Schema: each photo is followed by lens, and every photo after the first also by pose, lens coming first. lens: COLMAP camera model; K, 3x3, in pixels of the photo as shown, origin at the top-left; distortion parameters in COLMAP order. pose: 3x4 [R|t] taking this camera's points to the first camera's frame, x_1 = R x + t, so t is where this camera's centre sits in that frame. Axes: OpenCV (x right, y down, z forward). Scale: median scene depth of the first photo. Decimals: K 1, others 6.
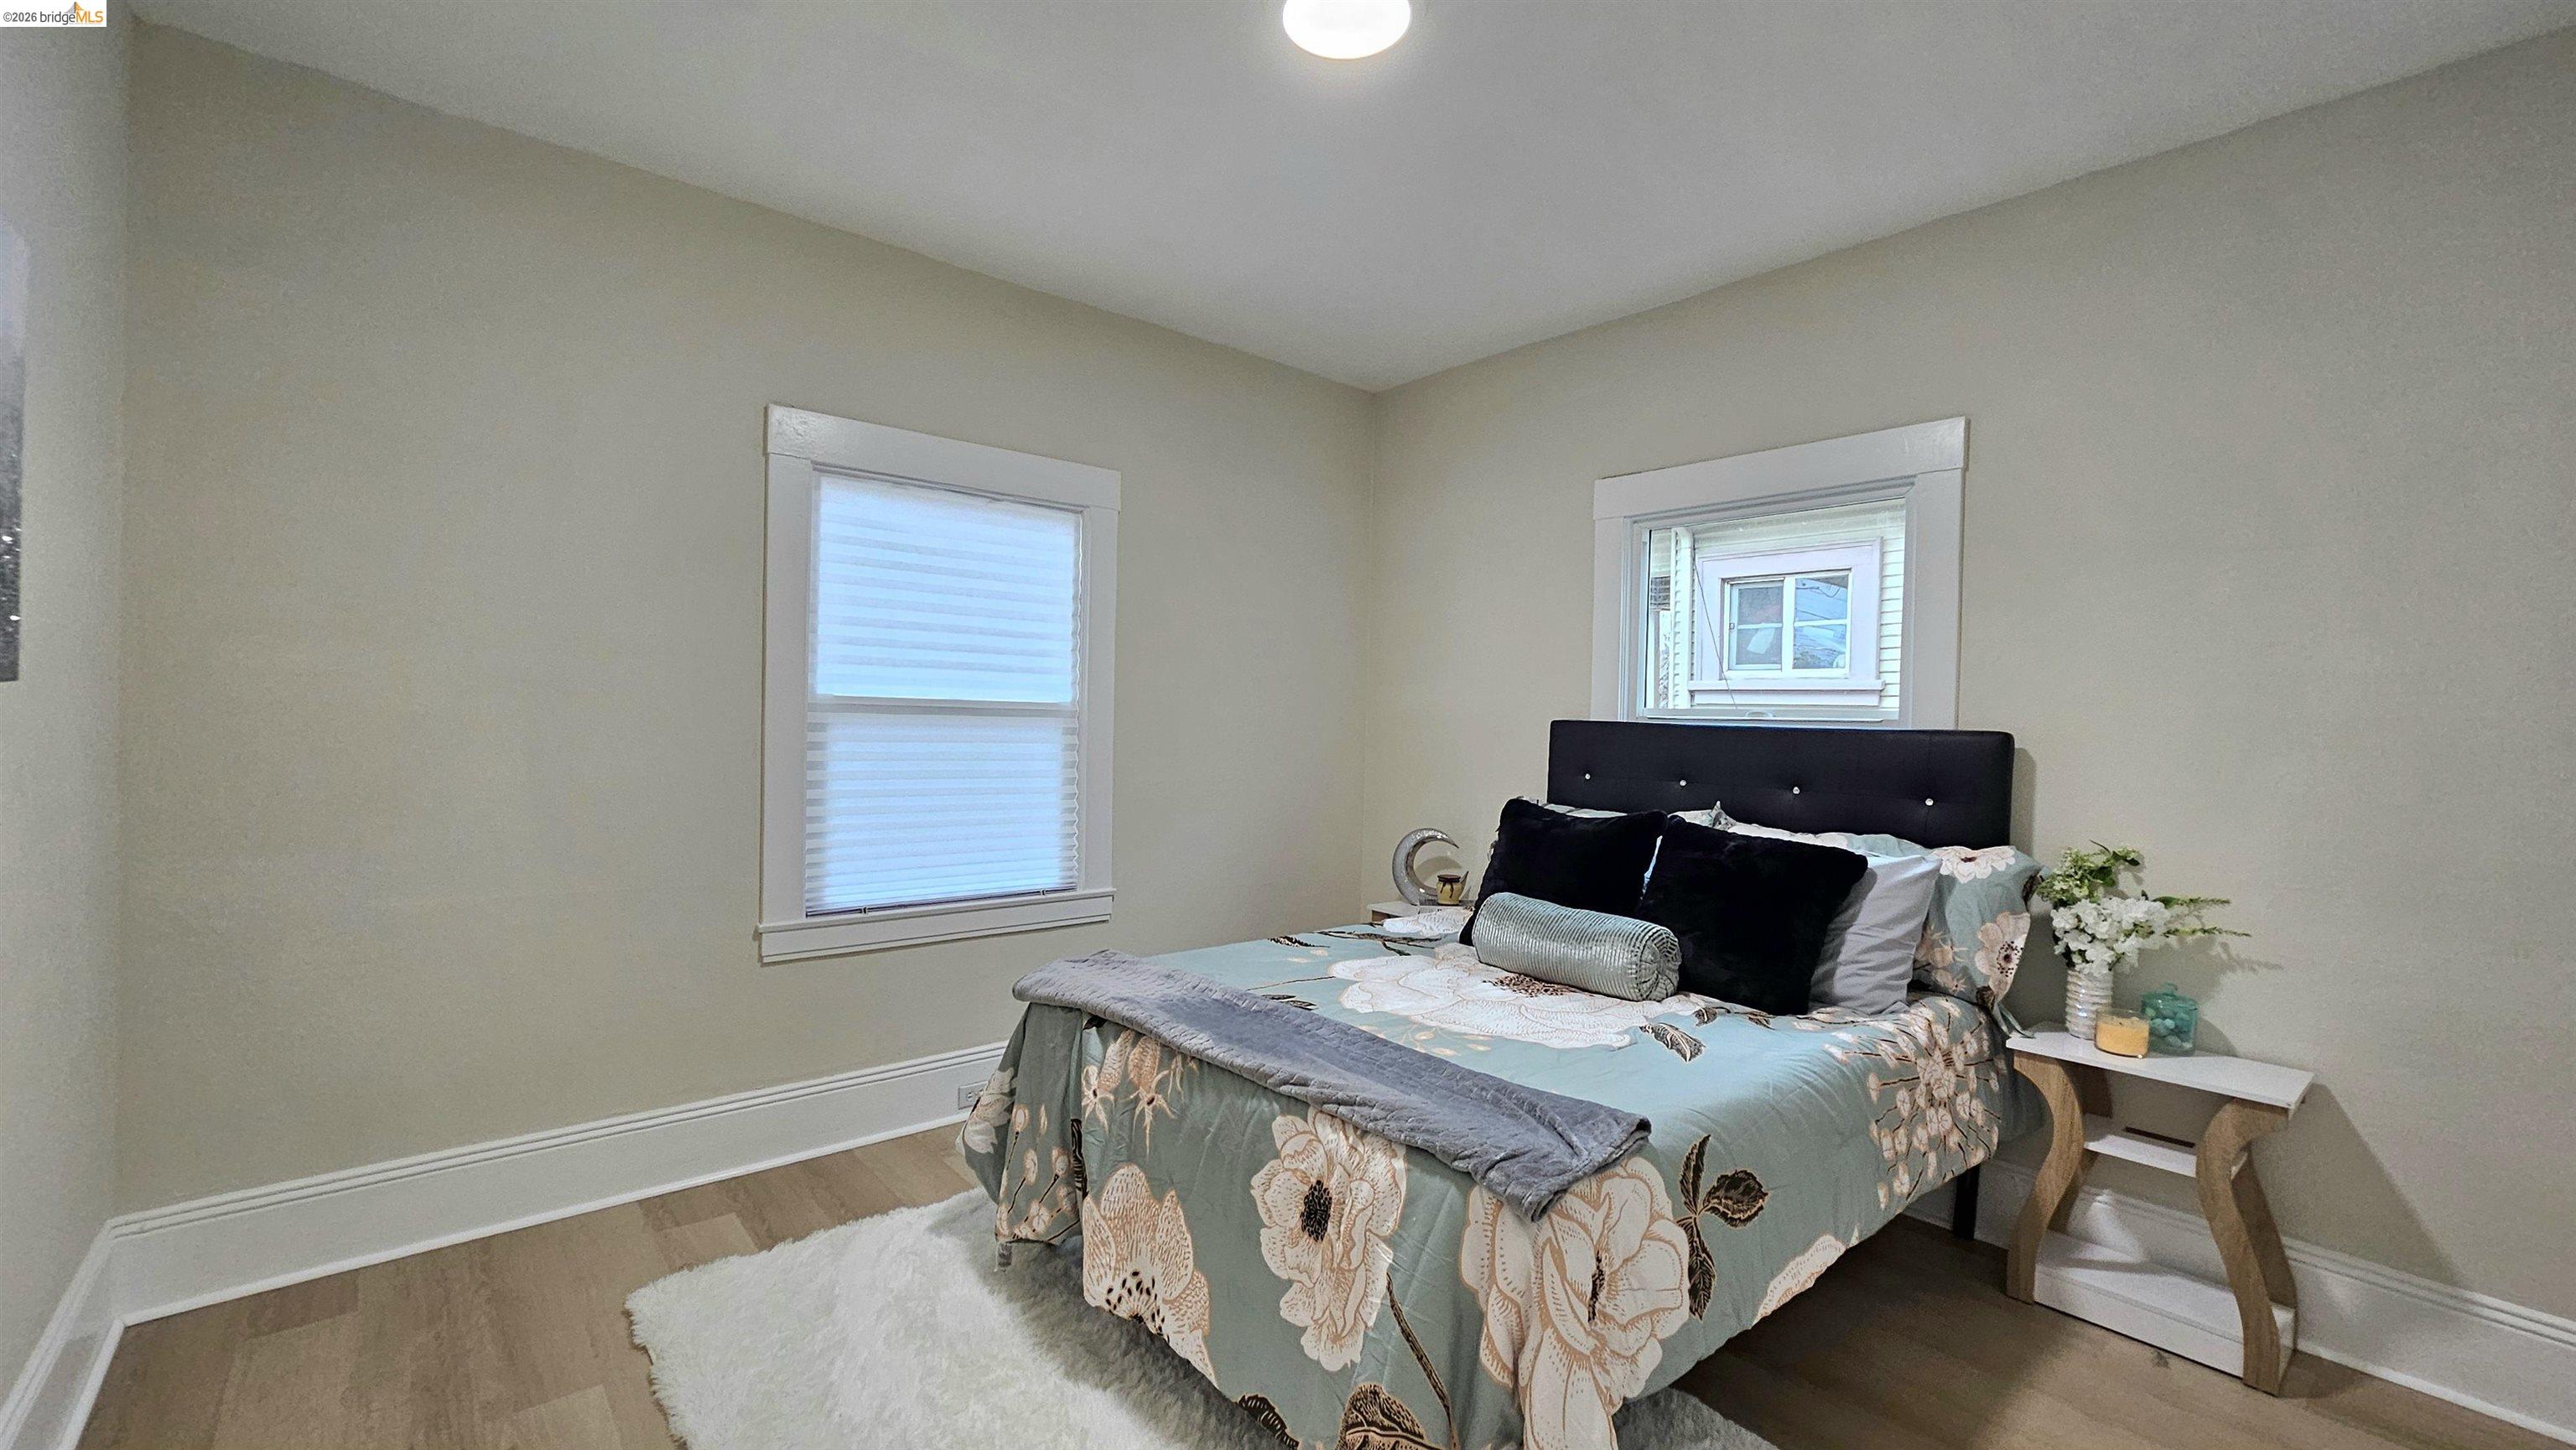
lens RADIAL K [[1050.7, 0, 1283.3], [0, 1050.7, 736.4], [0, 0, 1]] dist [-0.001870, 0.000018]
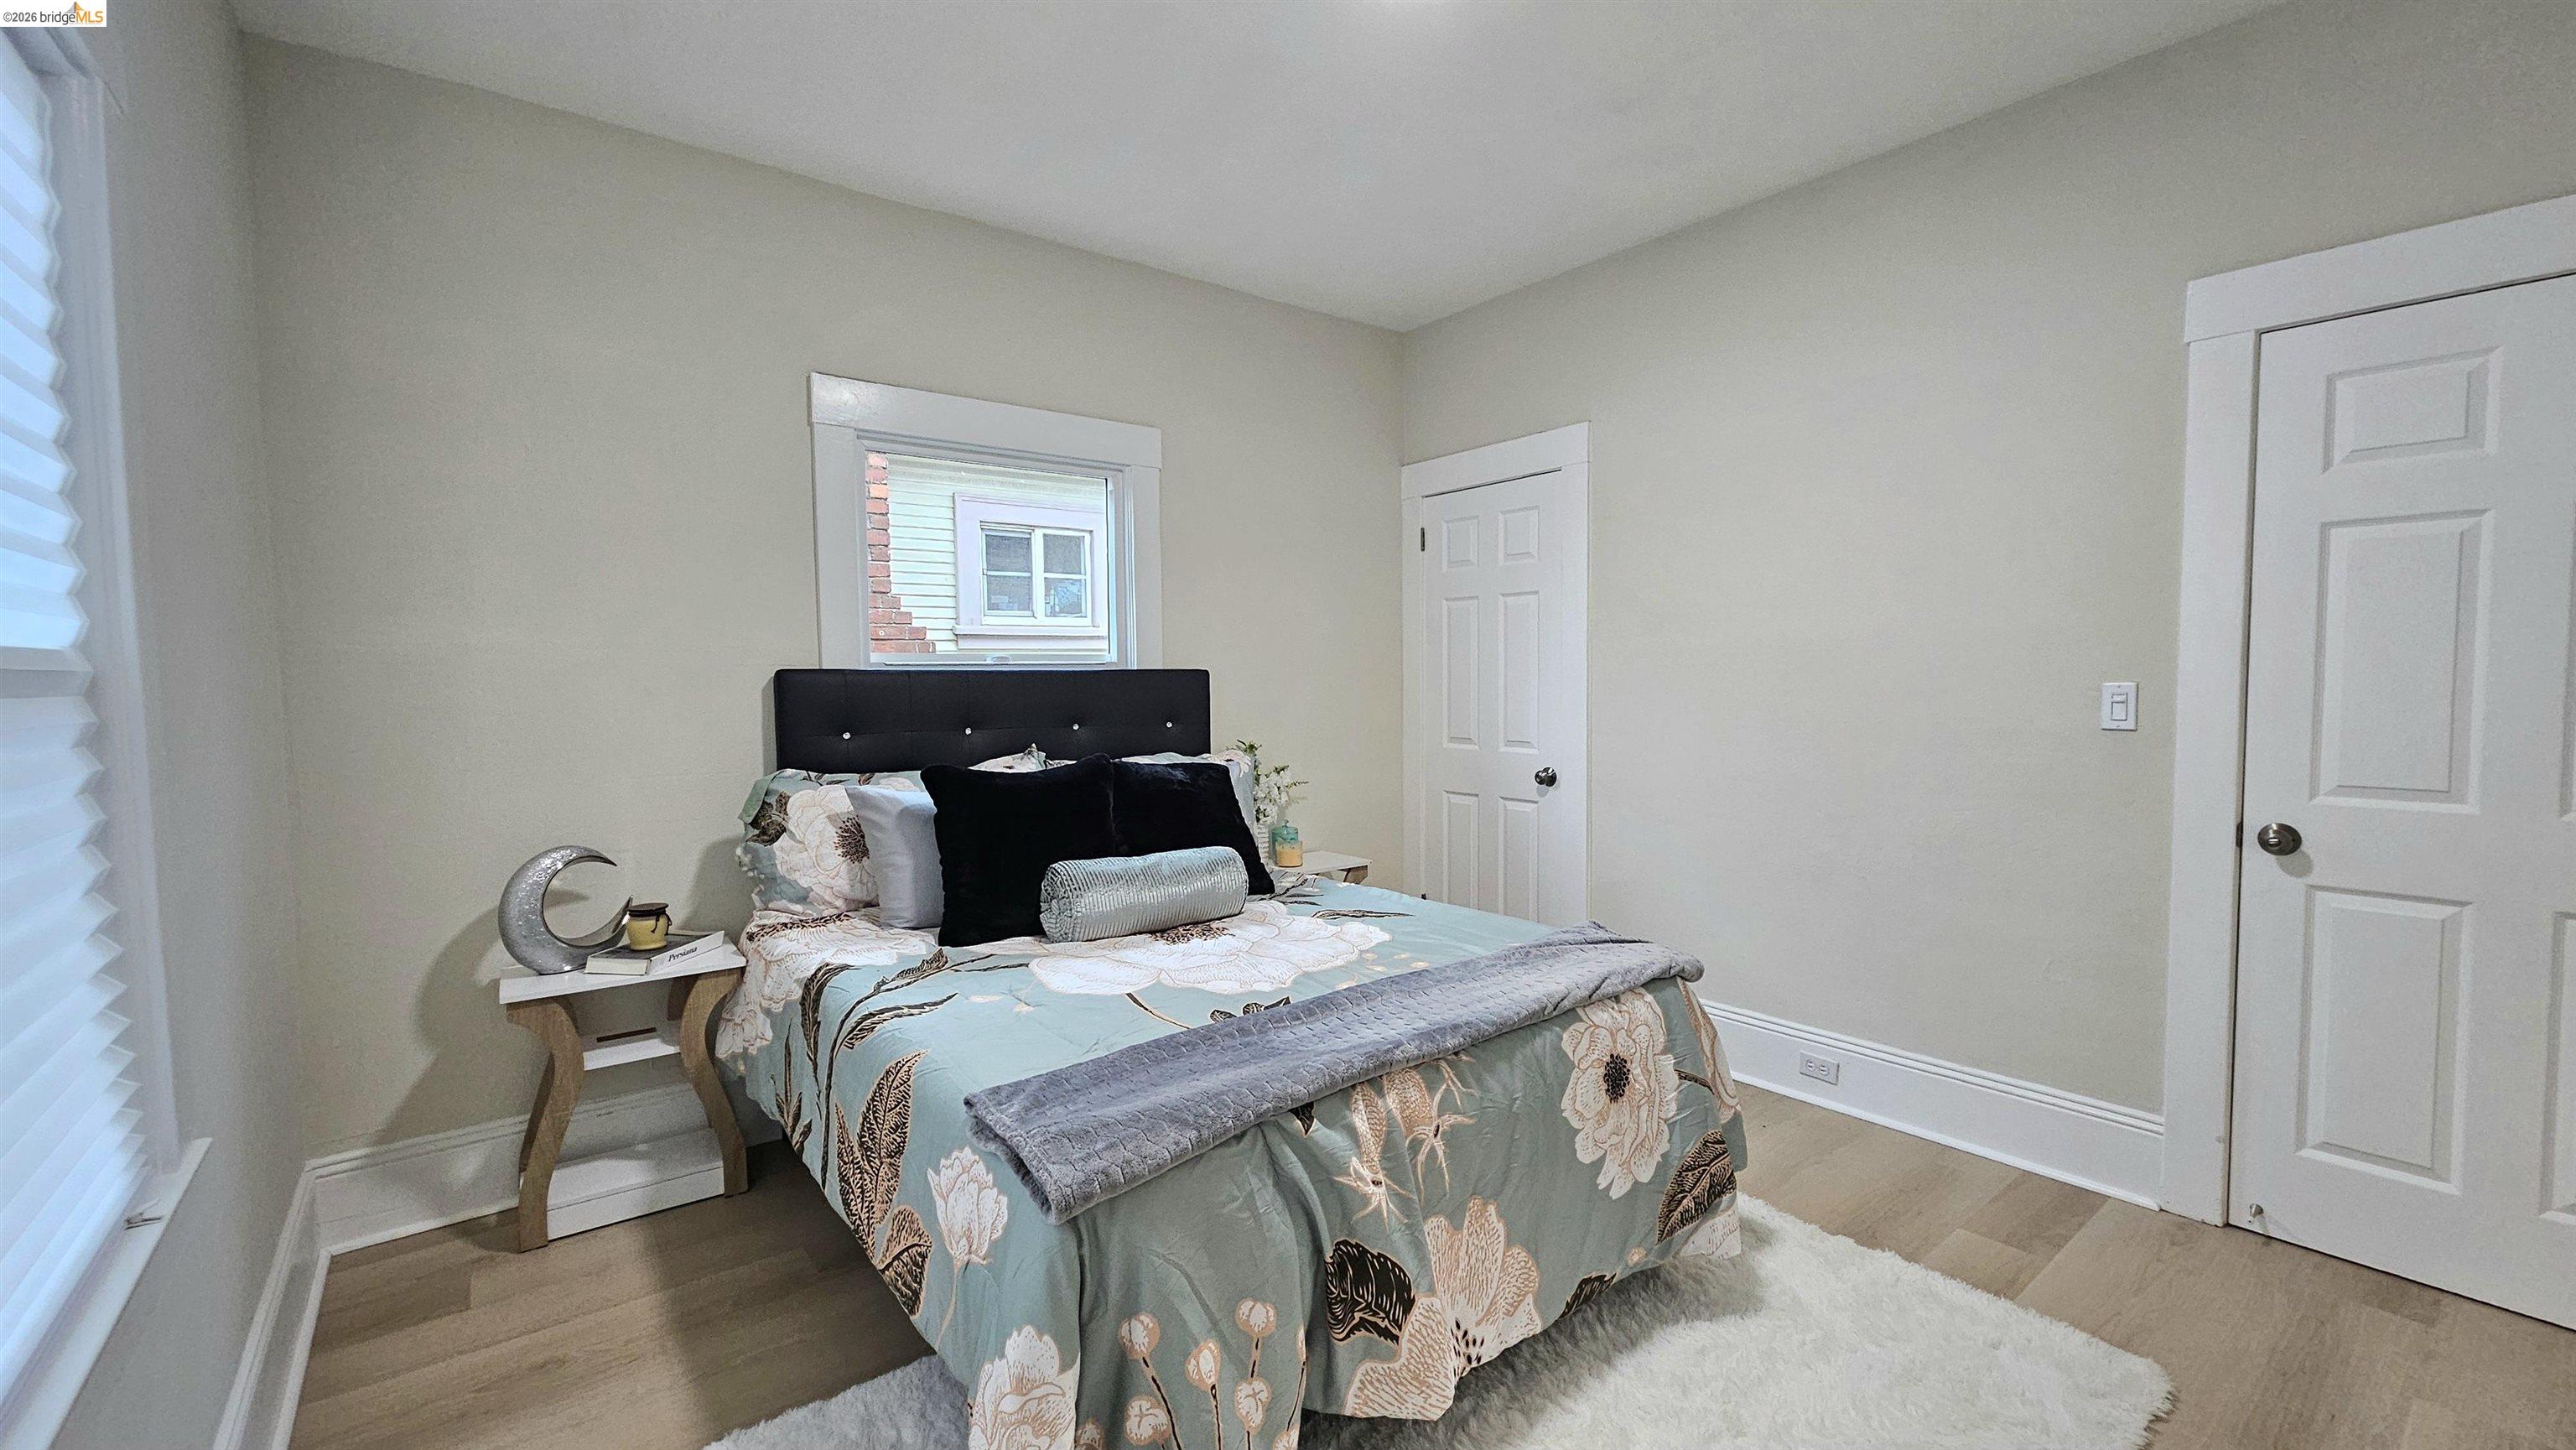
lens RADIAL K [[1051.2, 0, 1296.4], [0, 1051.2, 728.2], [0, 0, 1]] dist [-0.001834, 0.000380]
pose [[0.039310, -0.080204, 0.996003, -0.784047], [0.025534, 0.996529, 0.079239, -0.036039], [-0.998901, 0.022317, 0.041221, 0.890800]]
